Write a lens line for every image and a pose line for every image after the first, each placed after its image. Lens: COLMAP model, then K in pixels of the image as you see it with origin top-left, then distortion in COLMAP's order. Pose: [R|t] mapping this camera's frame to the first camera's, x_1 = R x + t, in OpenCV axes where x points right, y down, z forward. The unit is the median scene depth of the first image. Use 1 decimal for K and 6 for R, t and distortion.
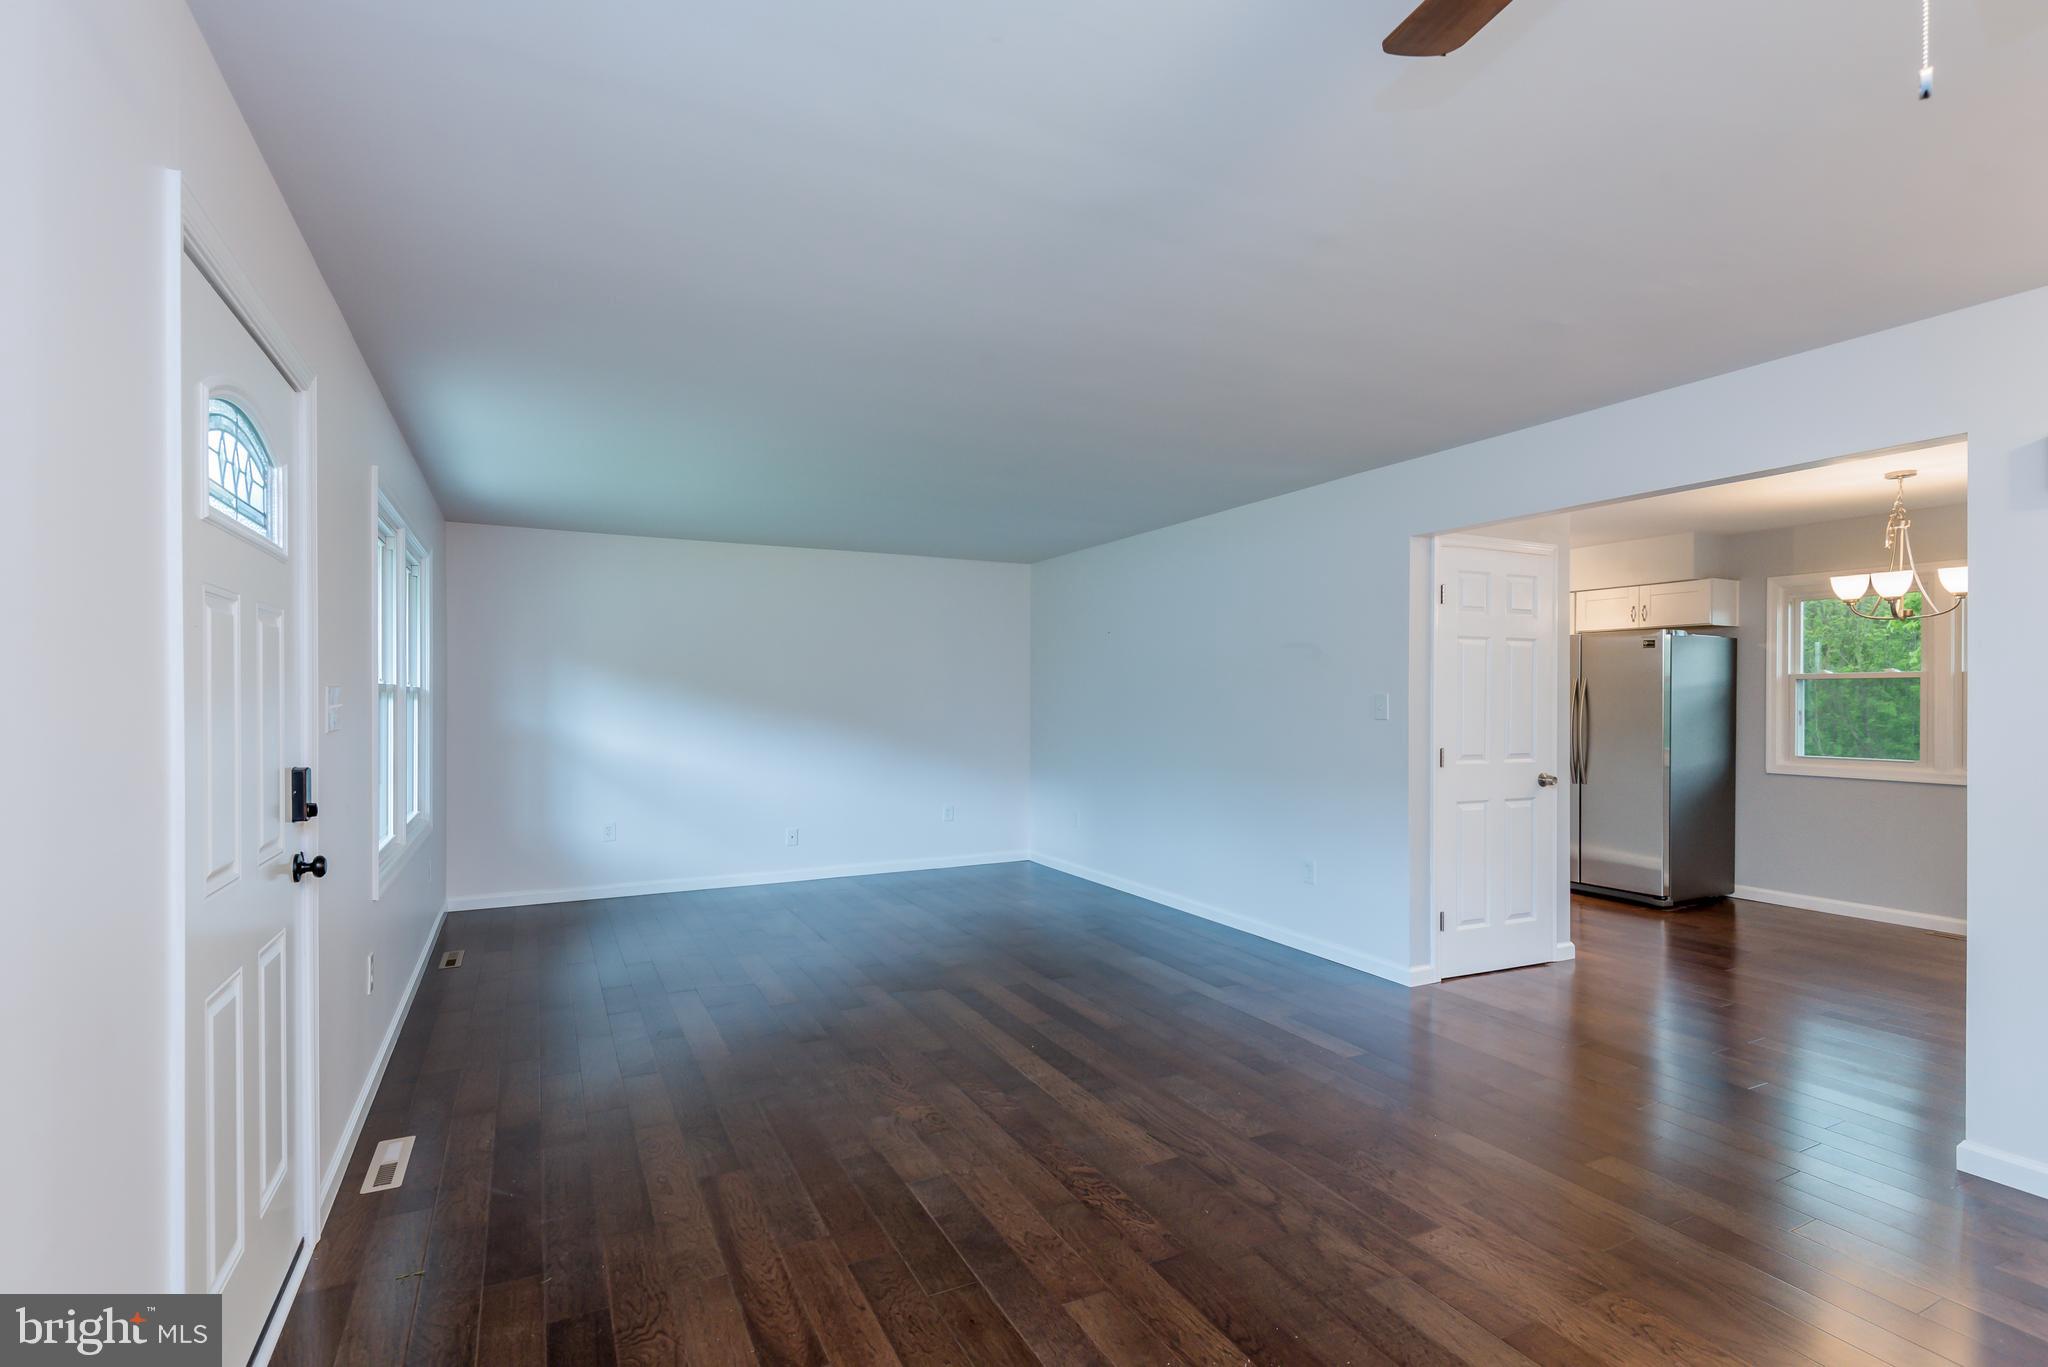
lens RADIAL K [[1005.0, 0, 1031.7], [0, 1005.0, 683.6], [0, 0, 1]] dist [-0.000855, -0.000816]
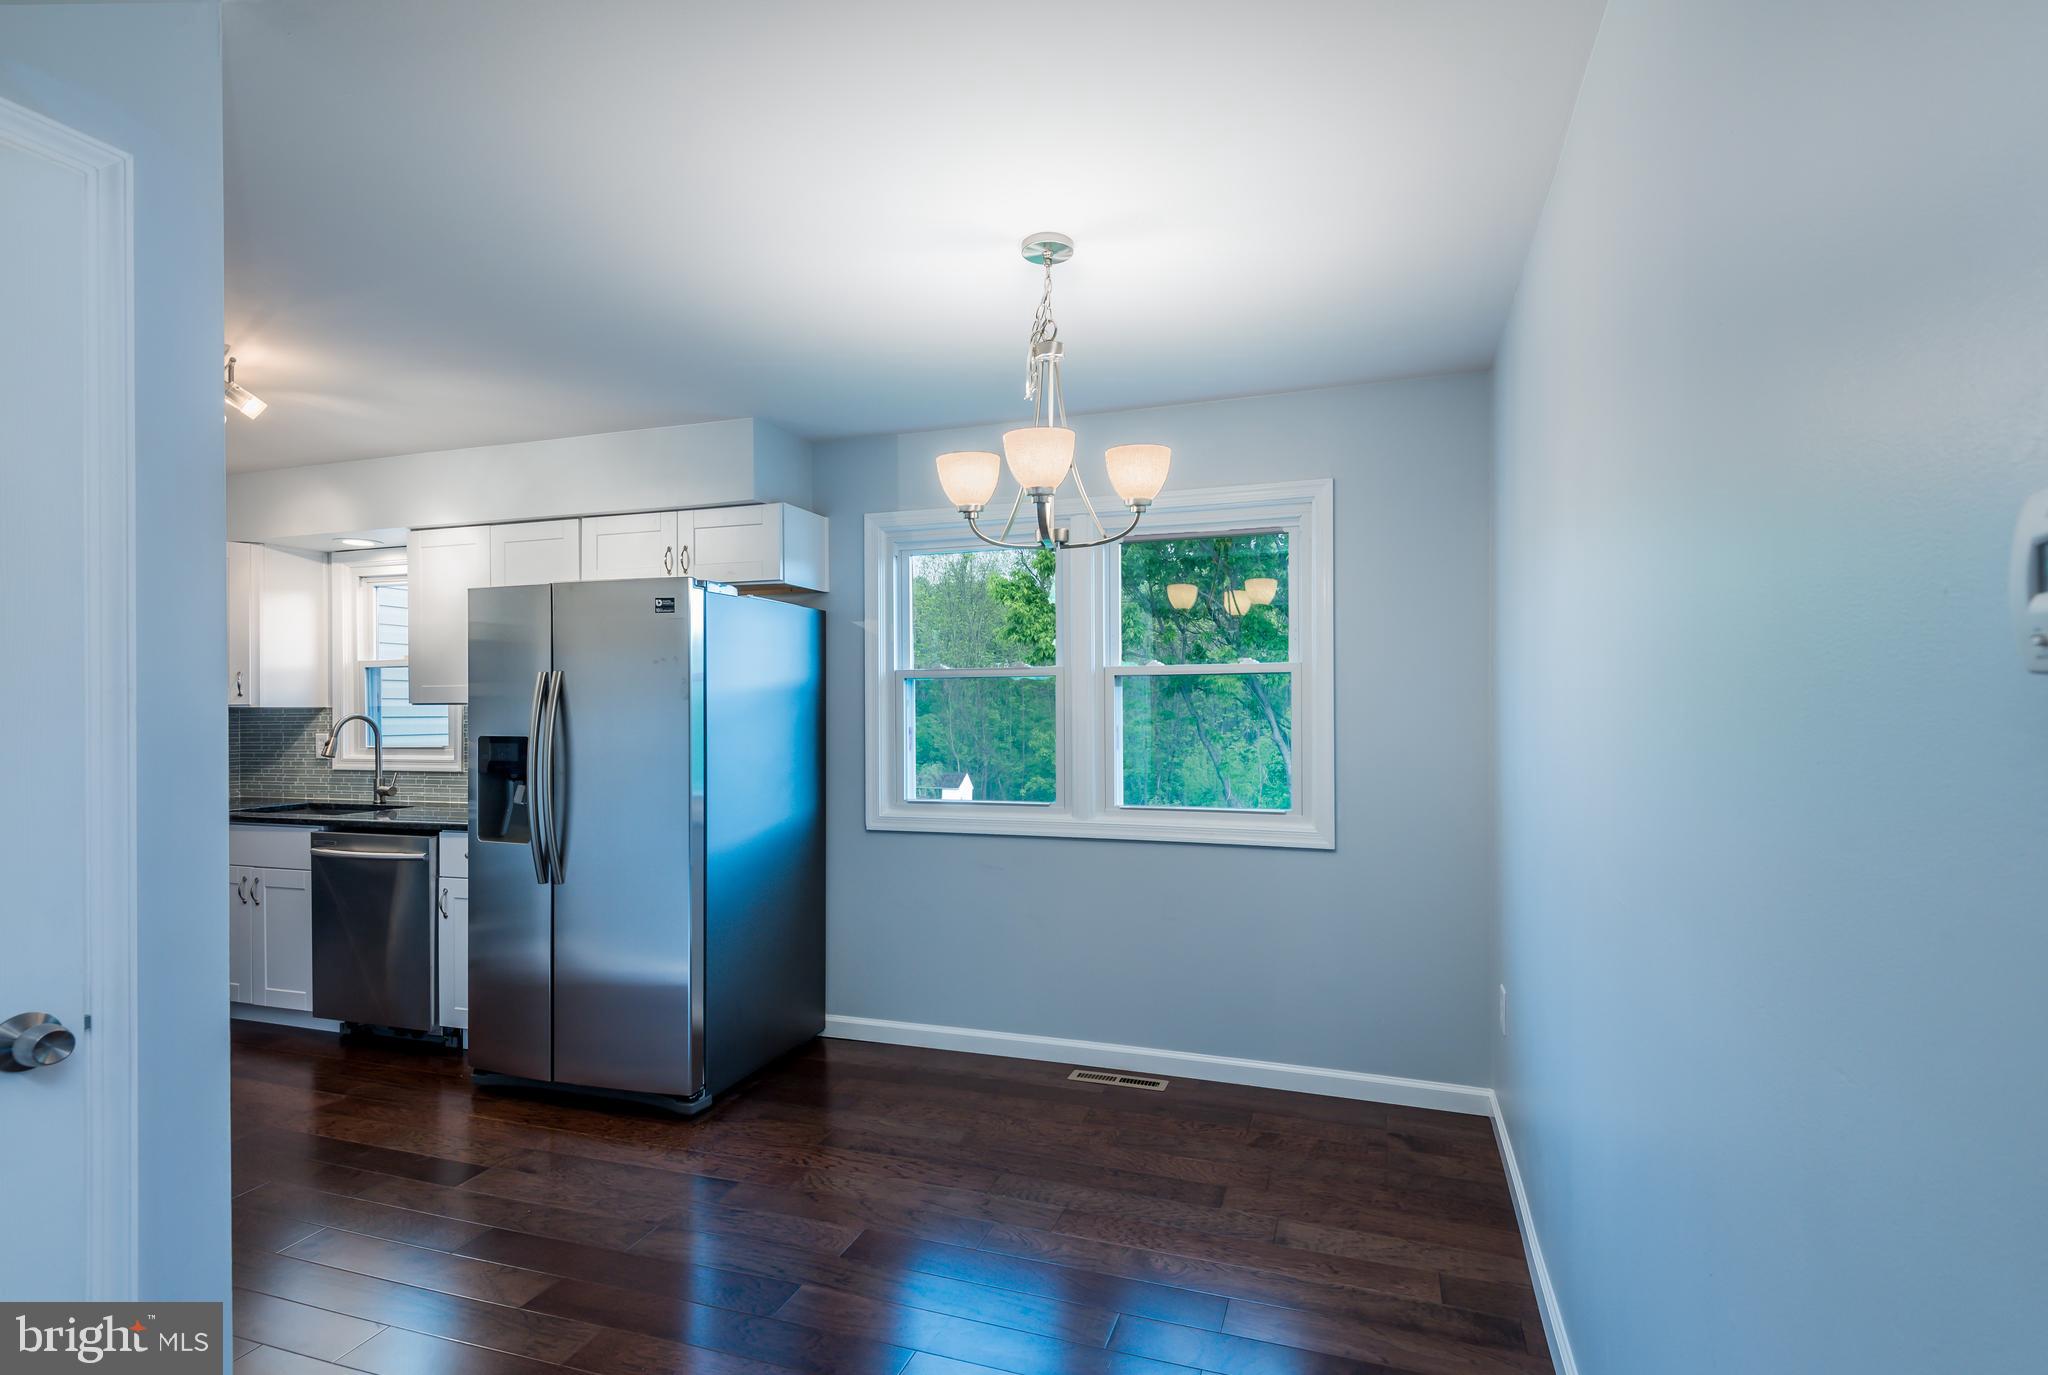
lens RADIAL K [[1005.0, 0, 1031.7], [0, 1005.0, 687.6], [0, 0, 1]] dist [-0.000855, -0.000816]
pose [[0.735932, 0.001016, 0.677054, 0.392786], [0.006098, 0.999948, -0.008128, 0.007422], [-0.677028, 0.010110, 0.735888, 0.481664]]
